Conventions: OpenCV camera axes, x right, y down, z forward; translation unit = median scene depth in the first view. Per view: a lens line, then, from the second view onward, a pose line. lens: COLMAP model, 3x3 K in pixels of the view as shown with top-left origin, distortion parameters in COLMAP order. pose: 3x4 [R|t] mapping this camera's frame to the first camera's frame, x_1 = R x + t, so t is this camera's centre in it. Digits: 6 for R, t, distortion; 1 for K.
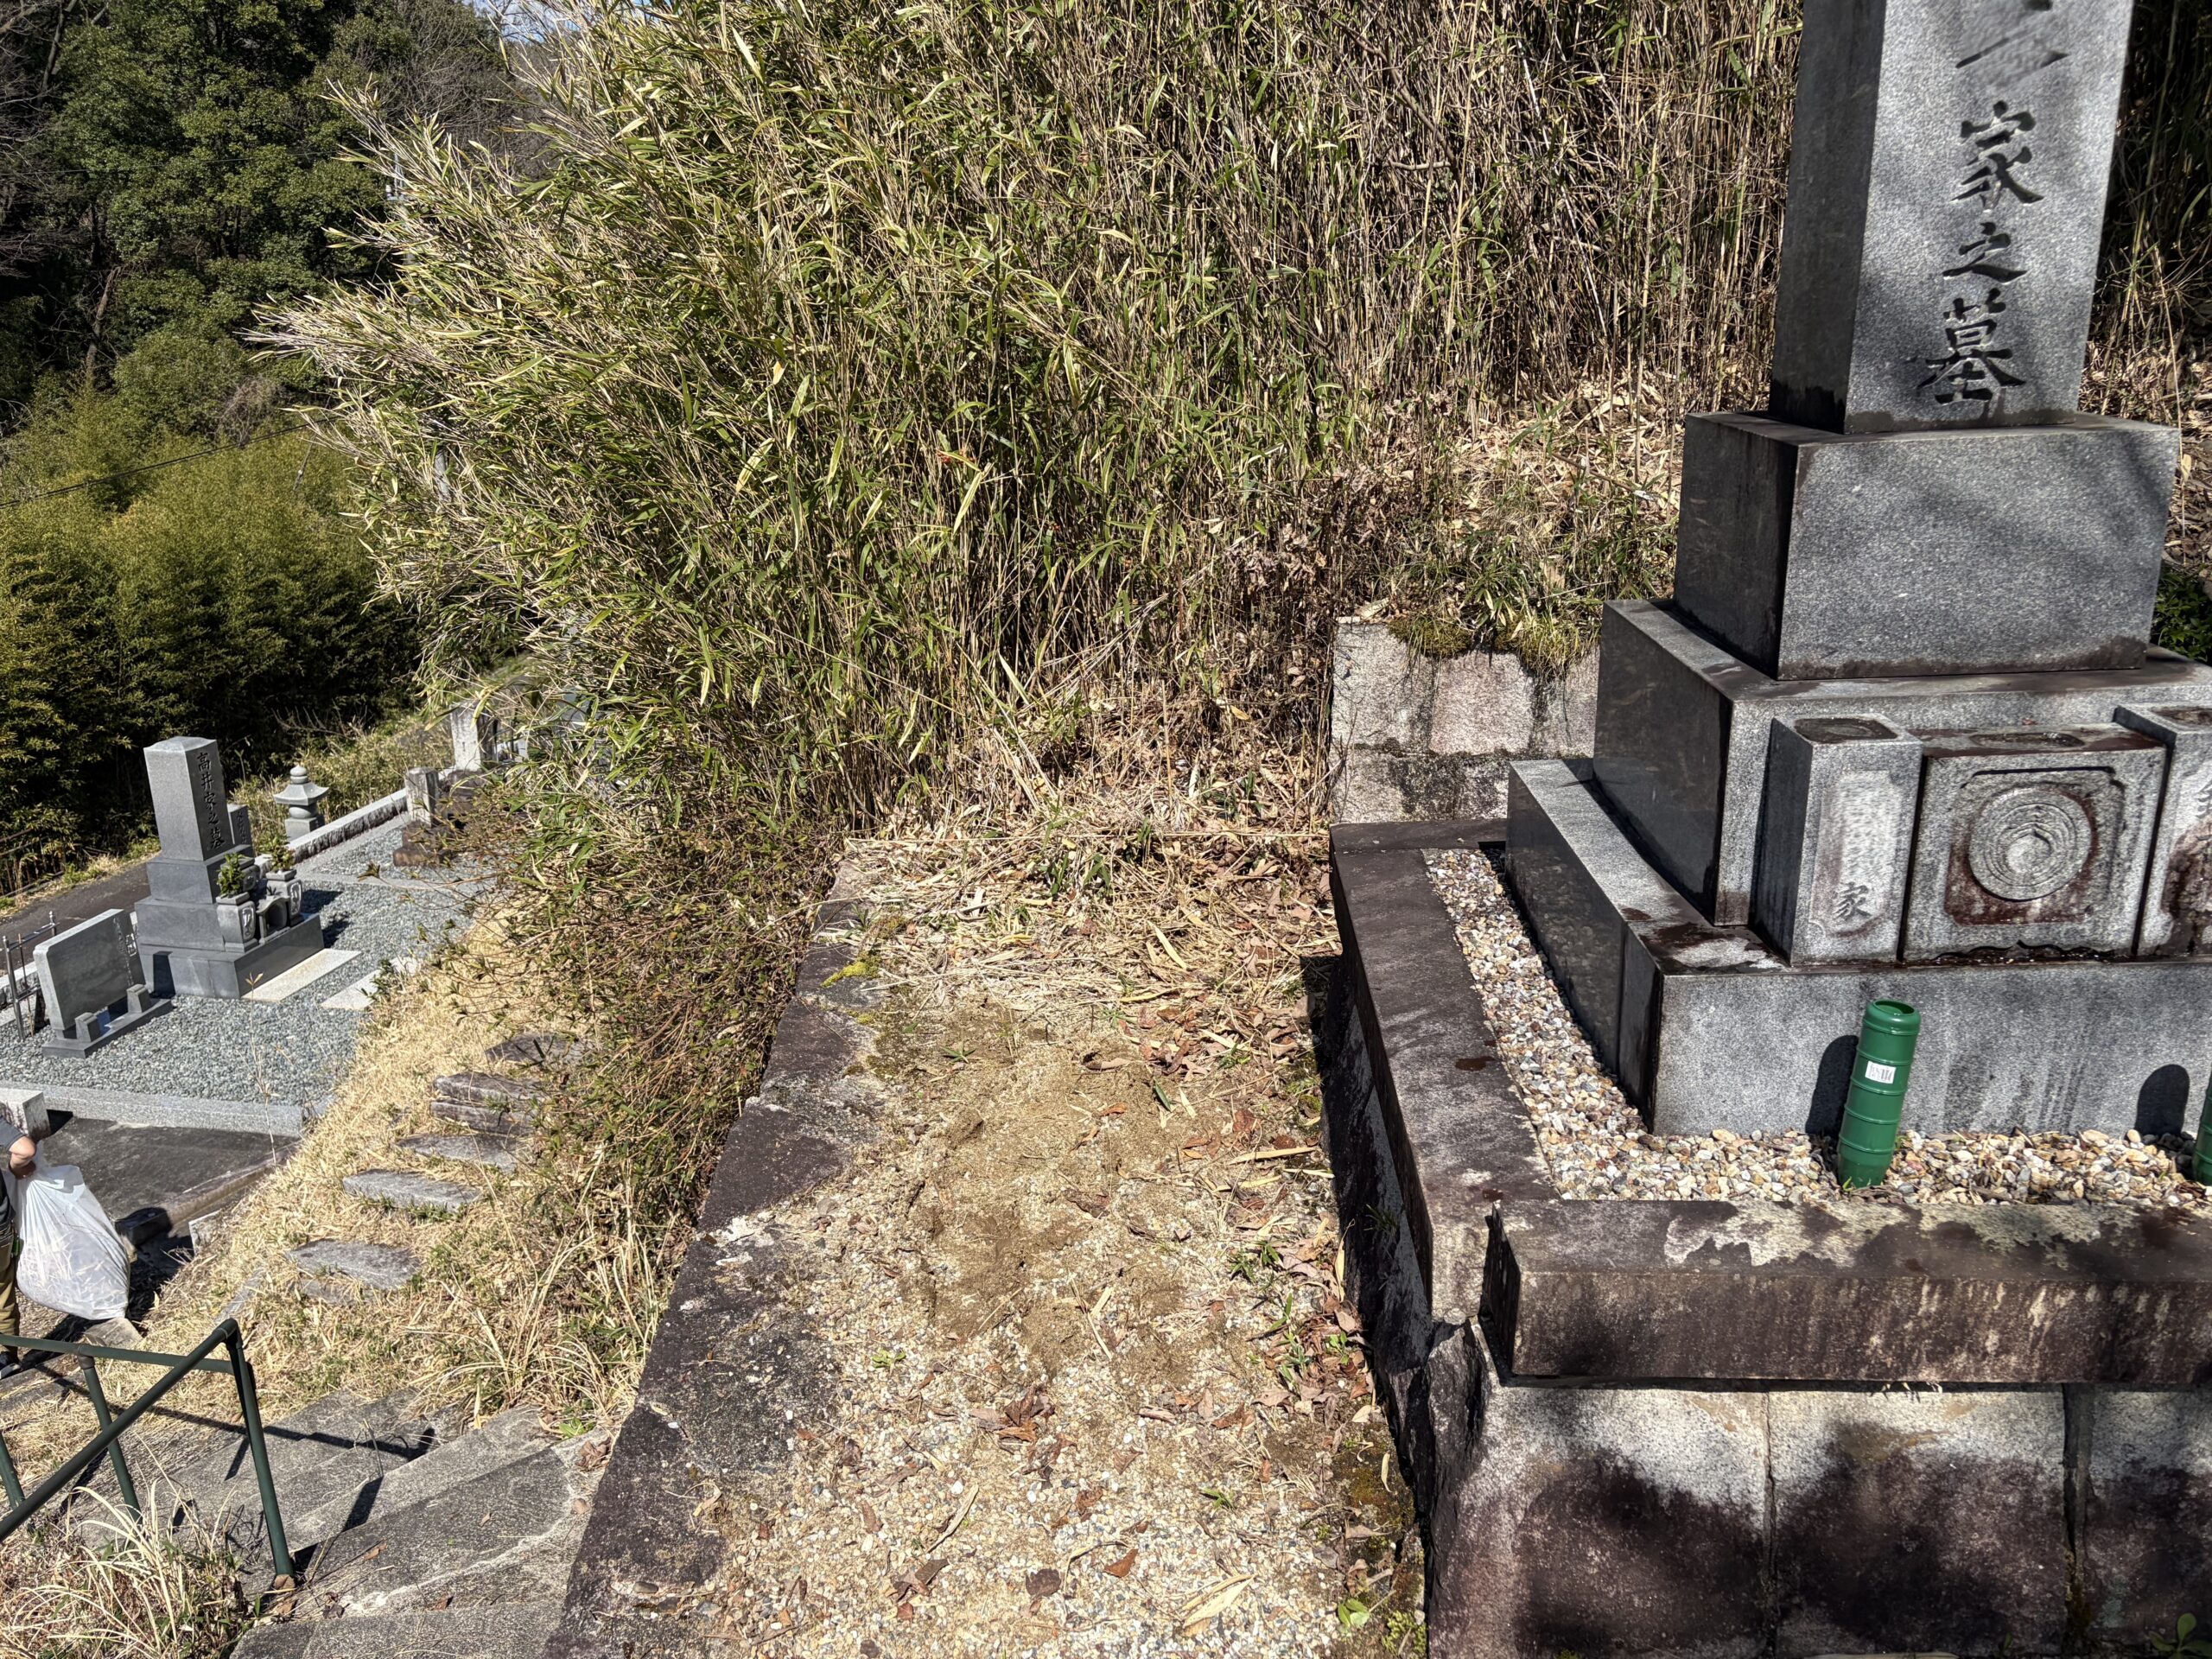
lens RADIAL K [[1657.4, 0, 1117.4], [0, 1657.4, 837.8], [0, 0, 1]] dist [0.052194, -0.059270]
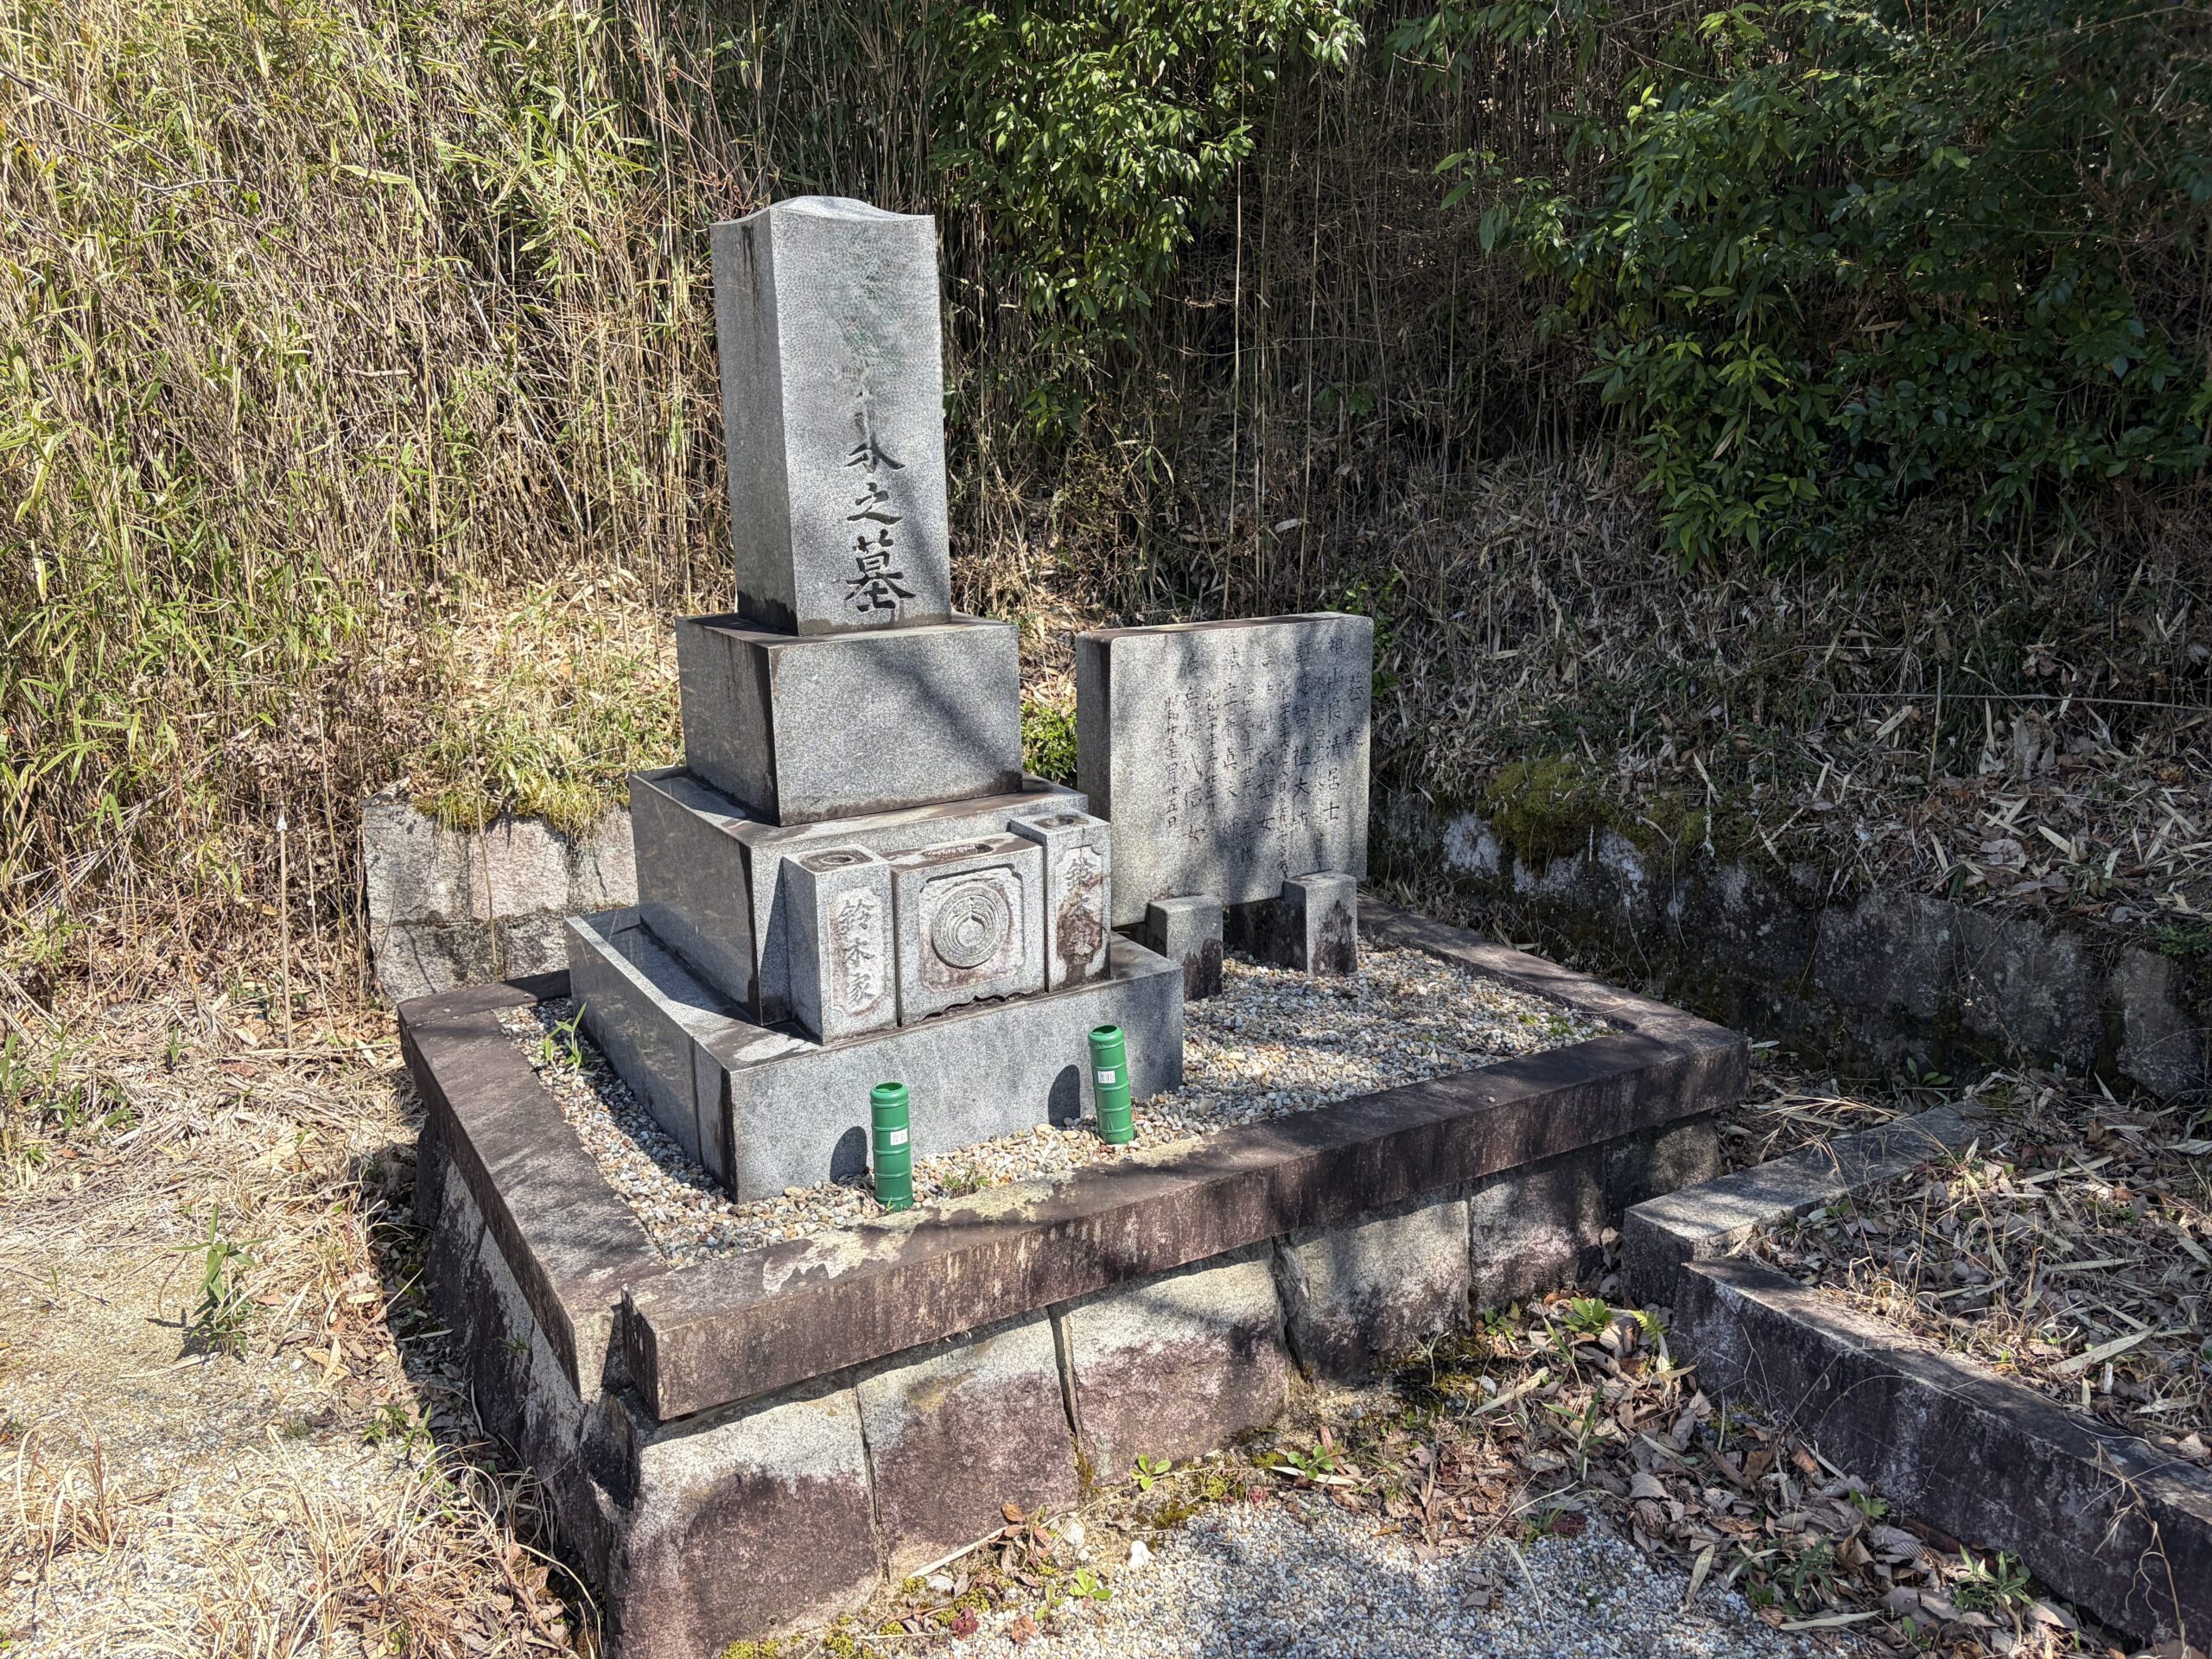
lens RADIAL K [[1657.4, 0, 1112.1], [0, 1657.4, 831.9], [0, 0, 1]] dist [0.052194, -0.059270]
pose [[0.831610, -0.110761, 0.544203, -0.065013], [0.158659, 0.986453, -0.041680, 0.002009], [-0.532215, 0.121005, 0.837917, -0.152946]]
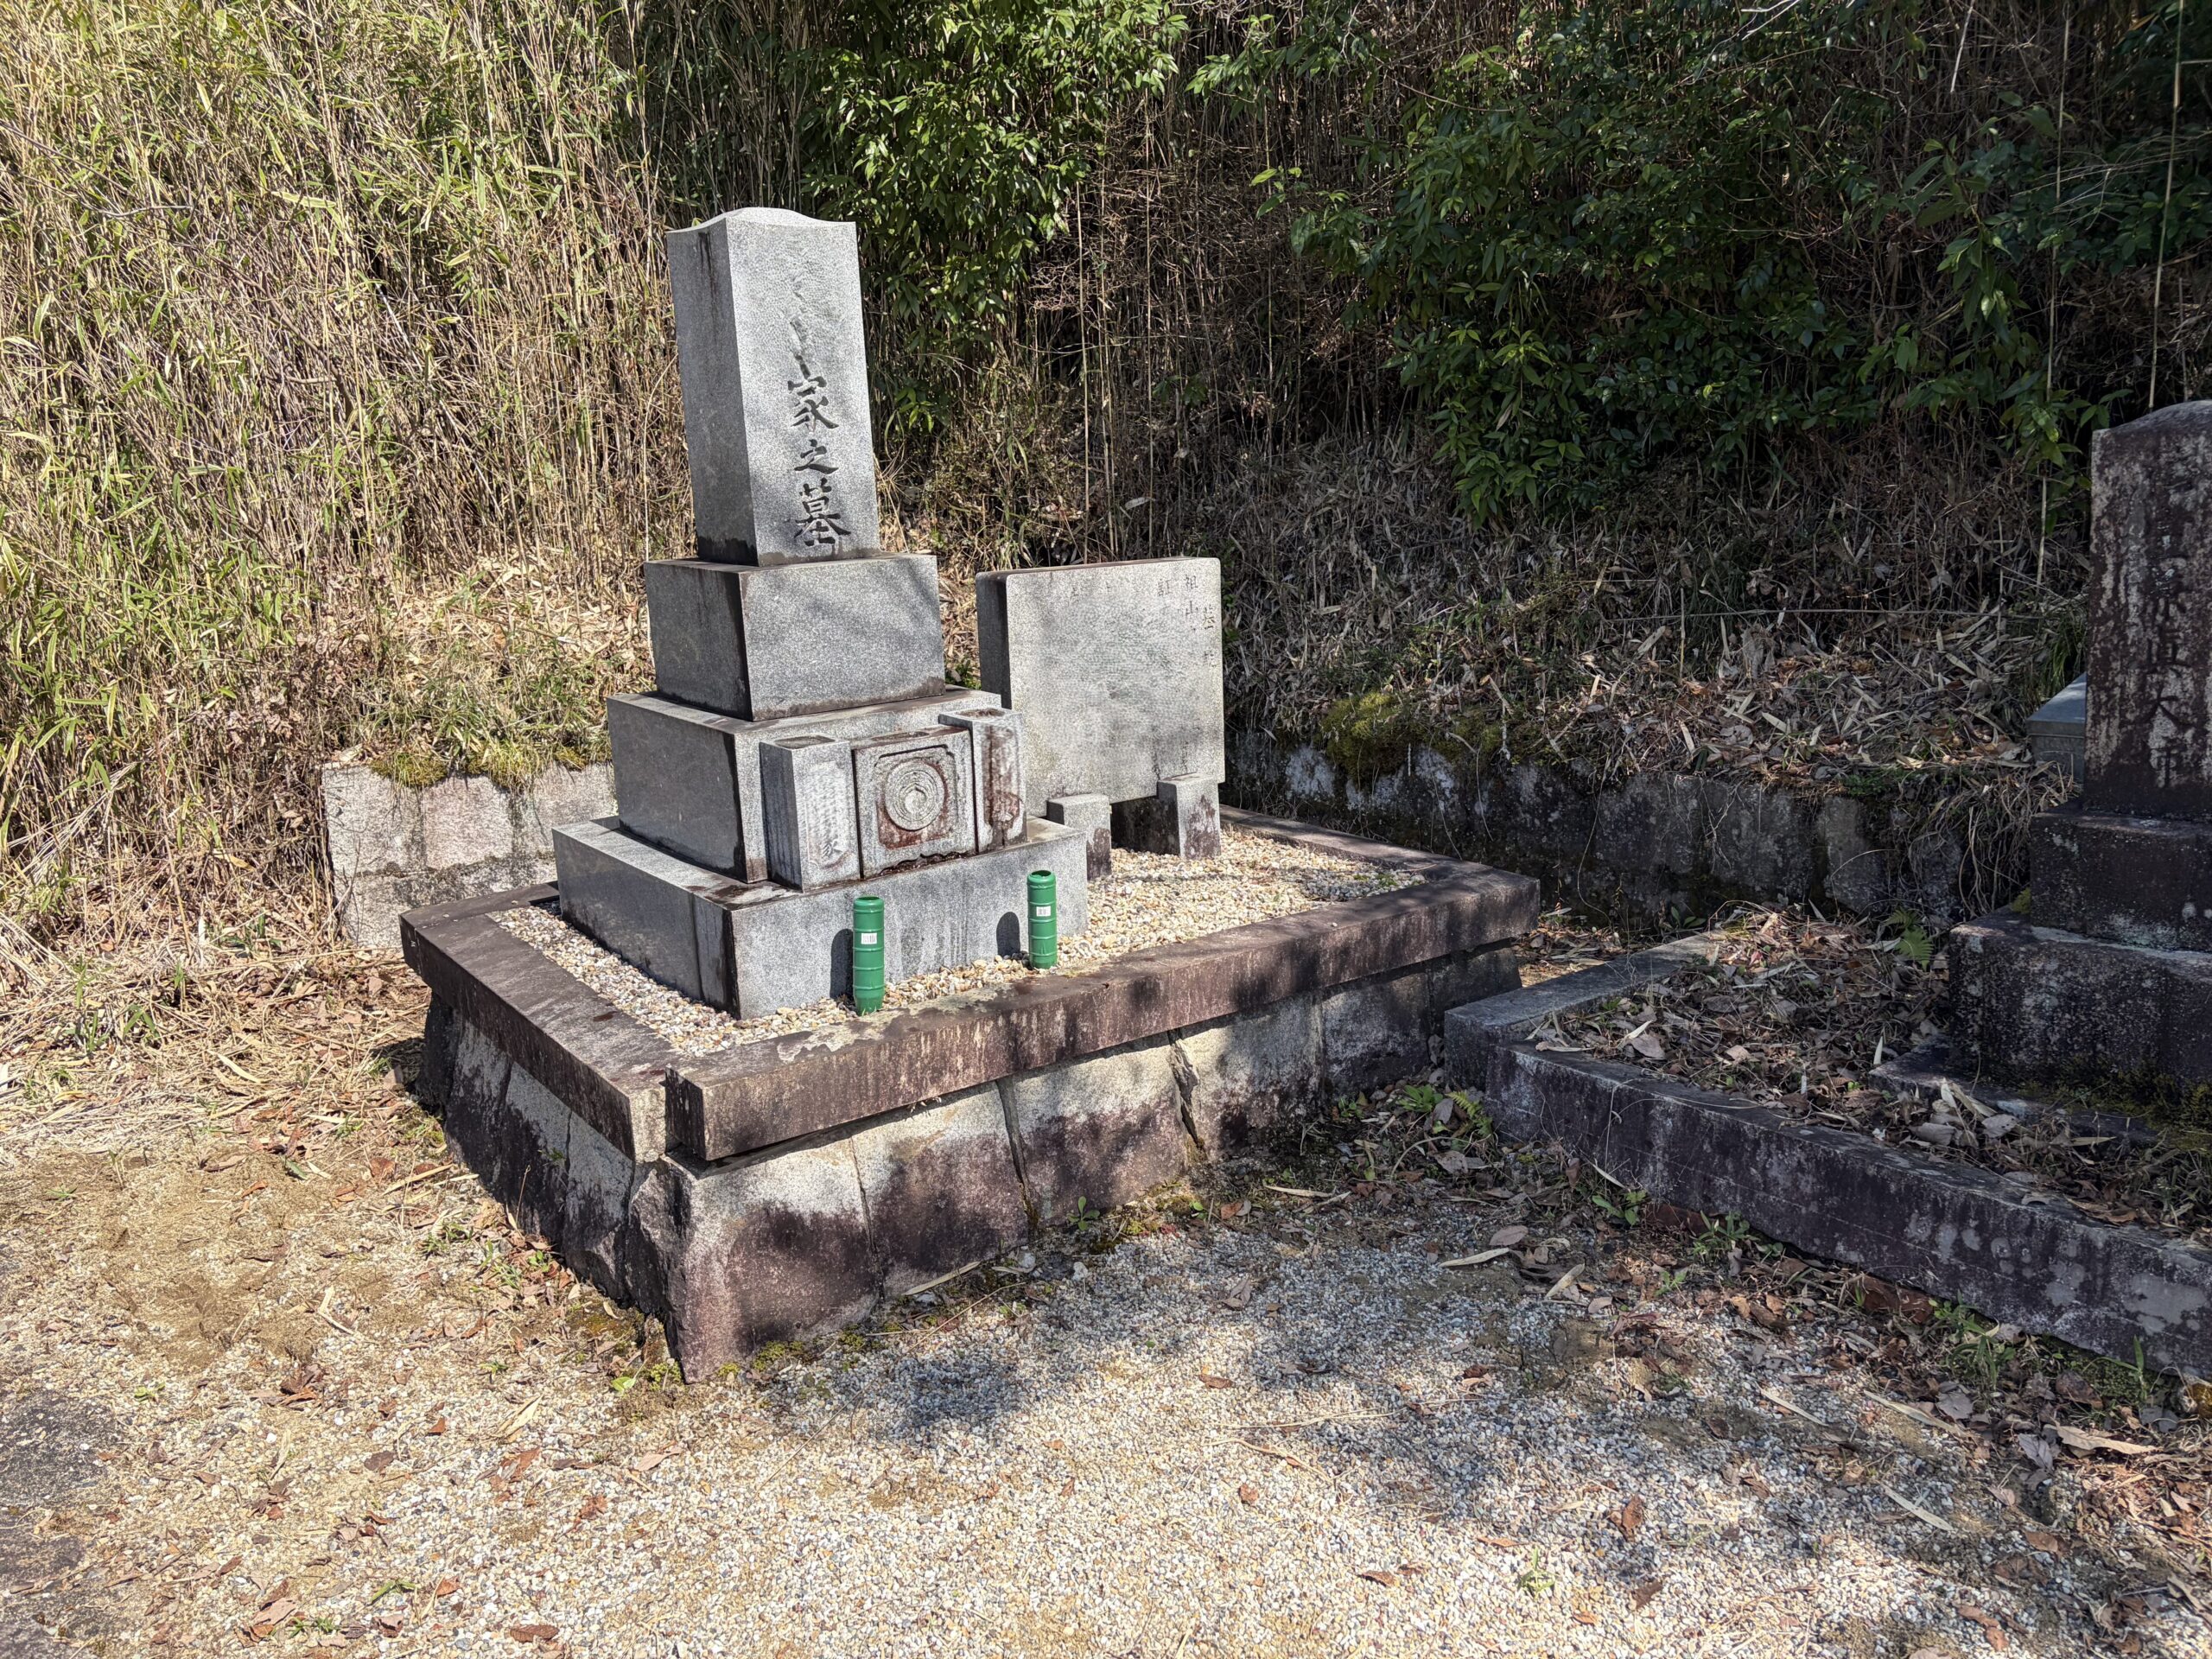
lens RADIAL K [[1657.4, 0, 1114.5], [0, 1657.4, 833.0], [0, 0, 1]] dist [0.052194, -0.059270]
pose [[0.769564, -0.142098, 0.622558, -0.250871], [0.211001, 0.976751, -0.037883, 0.105421], [-0.602702, 0.160514, 0.781656, -0.308393]]
